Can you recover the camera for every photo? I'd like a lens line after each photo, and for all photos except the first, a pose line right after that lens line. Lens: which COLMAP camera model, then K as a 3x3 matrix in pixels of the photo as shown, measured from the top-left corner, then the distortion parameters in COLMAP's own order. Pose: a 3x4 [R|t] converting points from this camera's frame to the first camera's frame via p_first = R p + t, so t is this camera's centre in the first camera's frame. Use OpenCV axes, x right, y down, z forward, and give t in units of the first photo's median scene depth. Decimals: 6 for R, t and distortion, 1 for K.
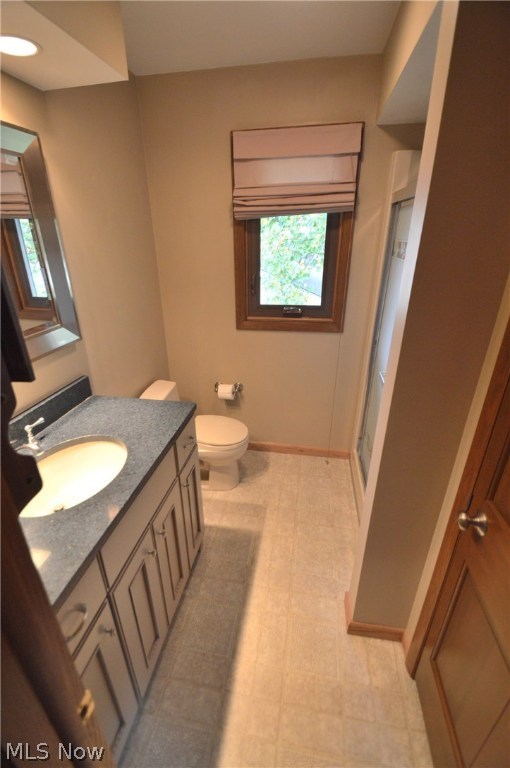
lens RADIAL K [[341.9, 0, 244.9], [0, 341.9, 392.1], [0, 0, 1]] dist [0.013699, -0.016548]
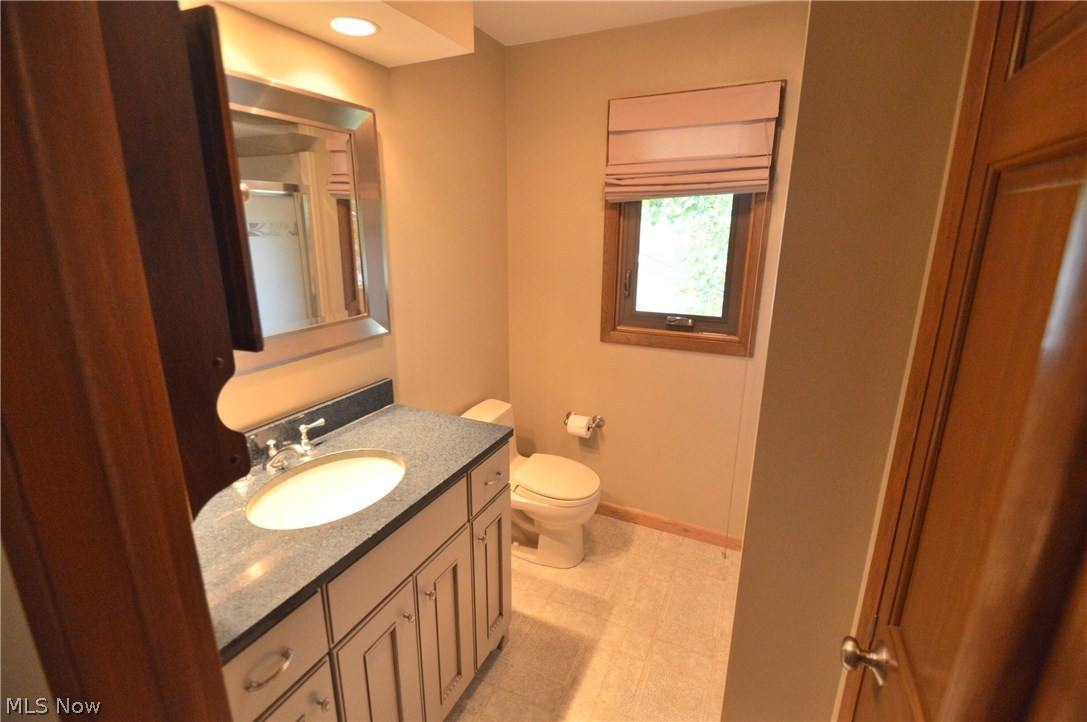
lens RADIAL K [[483.9, 0, 539.3], [0, 483.9, 353.3], [0, 0, 1]] dist [0.013699, -0.016548]
pose [[0.966272, 0.082868, -0.243828, 0.130087], [-0.123535, 0.979918, -0.156523, 0.025612], [0.225960, 0.181365, 0.957104, -0.025439]]
